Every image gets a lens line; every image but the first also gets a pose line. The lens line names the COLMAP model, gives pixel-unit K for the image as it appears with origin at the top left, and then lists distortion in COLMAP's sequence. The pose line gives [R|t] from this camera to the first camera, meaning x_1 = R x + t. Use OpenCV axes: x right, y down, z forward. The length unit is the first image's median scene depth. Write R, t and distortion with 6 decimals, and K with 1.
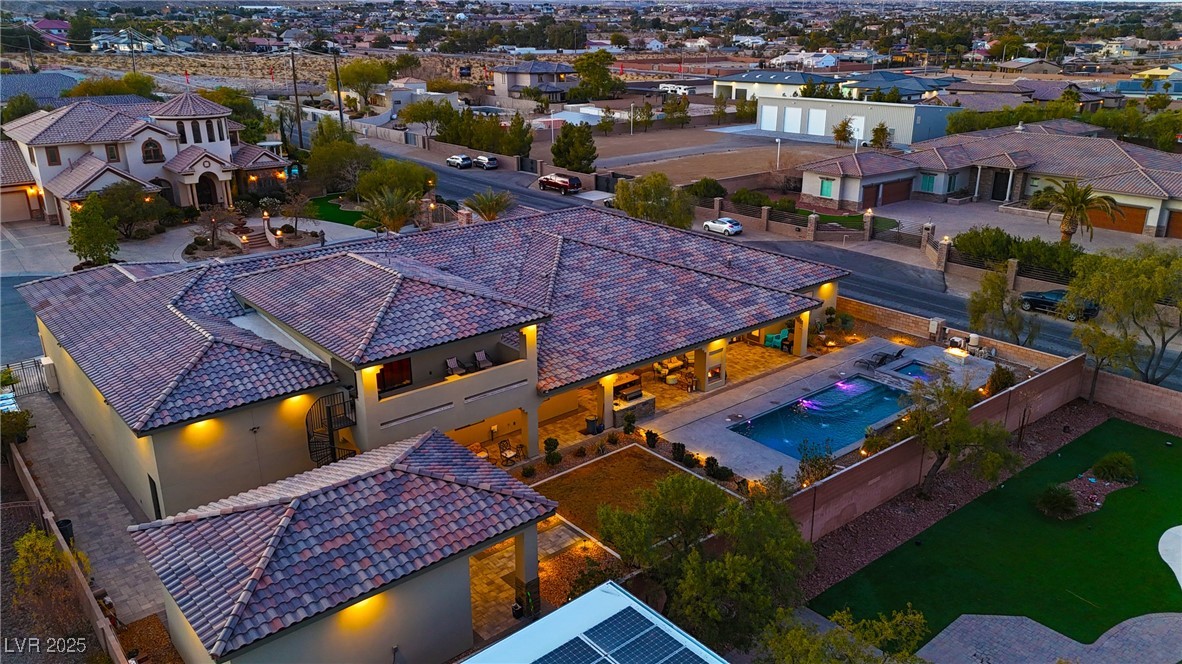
lens RADIAL K [[856.0, 0, 591.0], [0, 856.0, 332.0], [0, 0, 1]] dist [0.066197, -0.000969]
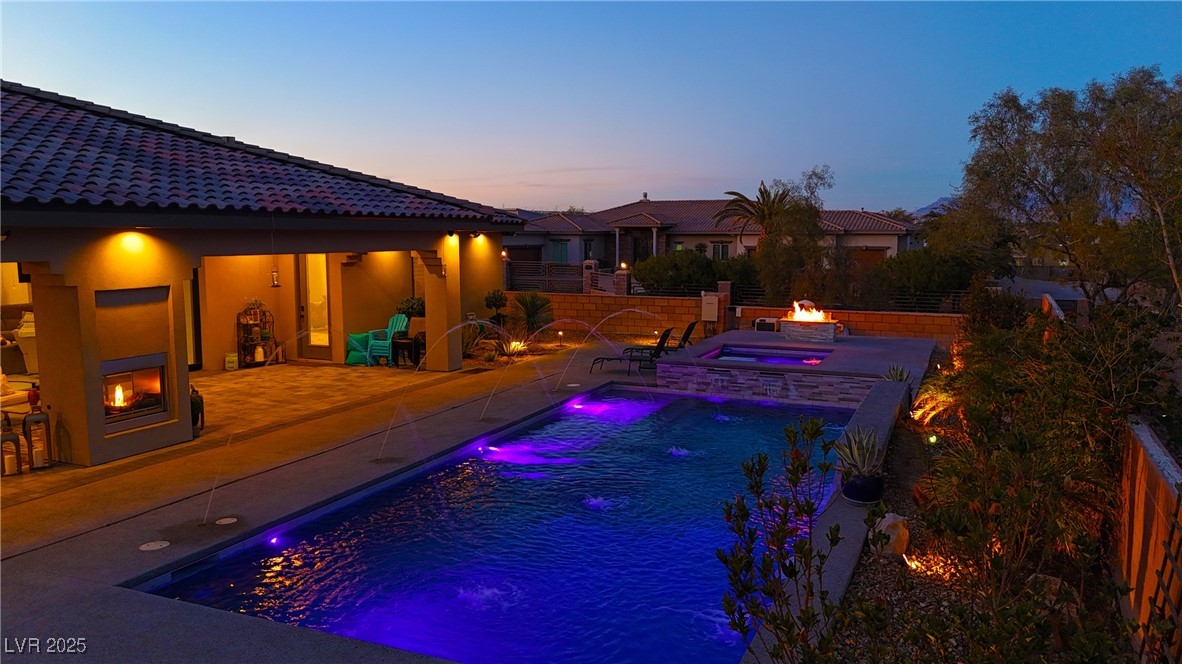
lens RADIAL K [[856.0, 0, 591.0], [0, 856.0, 332.0], [0, 0, 1]] dist [0.066197, -0.000969]
pose [[0.893754, -0.043522, 0.446442, 0.134703], [0.143898, 0.970497, -0.193465, 0.090044], [-0.424850, 0.237152, 0.873648, 0.644695]]
